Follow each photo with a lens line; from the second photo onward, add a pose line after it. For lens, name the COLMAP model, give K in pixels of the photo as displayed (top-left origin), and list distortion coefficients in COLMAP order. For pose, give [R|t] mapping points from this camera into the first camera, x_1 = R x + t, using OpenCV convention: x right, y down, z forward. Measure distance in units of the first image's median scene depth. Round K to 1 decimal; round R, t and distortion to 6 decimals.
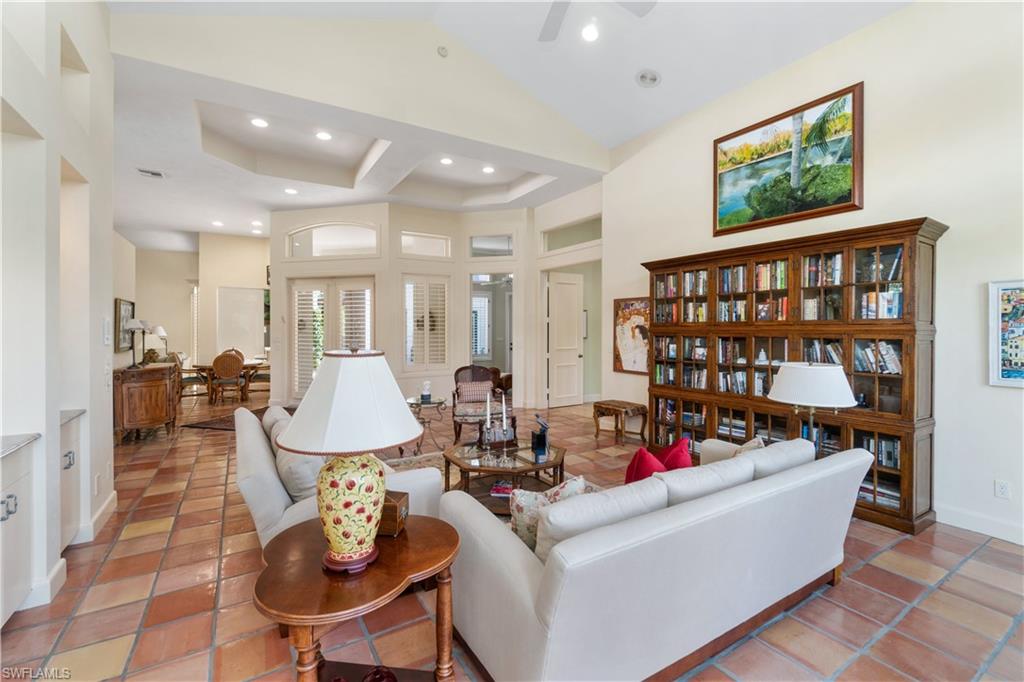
lens RADIAL K [[442.7, 0, 518.3], [0, 442.7, 334.0], [0, 0, 1]] dist [0.000171, 0.001456]
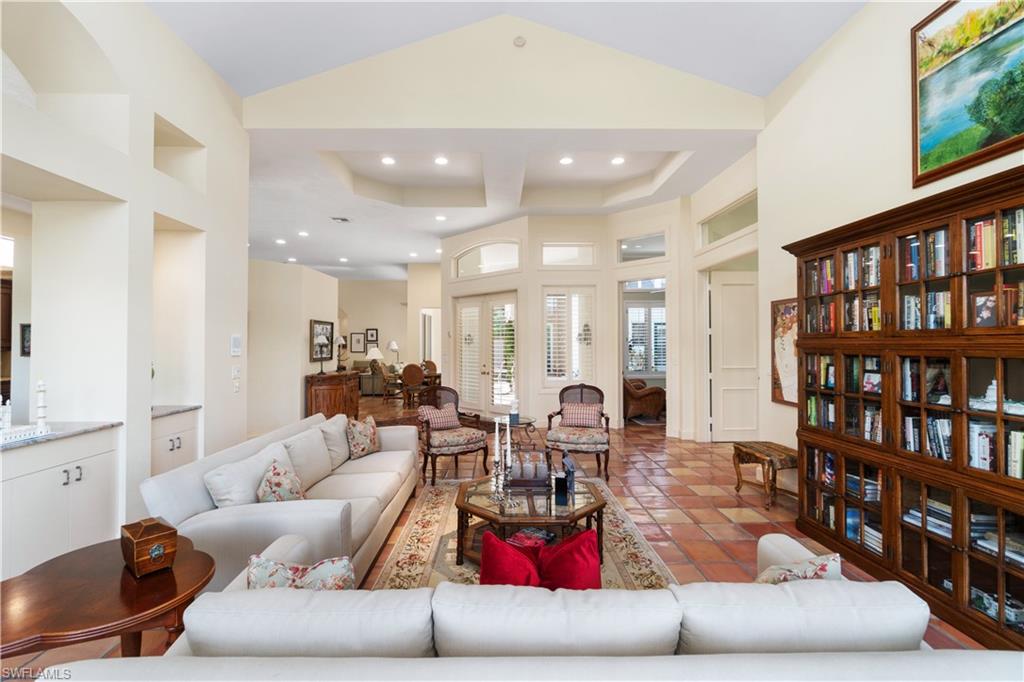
lens RADIAL K [[442.7, 0, 508.5], [0, 442.7, 339.3], [0, 0, 1]] dist [0.000171, 0.001456]
pose [[0.860954, -0.006005, -0.508647, 0.277162], [-0.003703, 0.999830, -0.018071, -0.002692], [0.508669, 0.017441, 0.860786, 0.211503]]
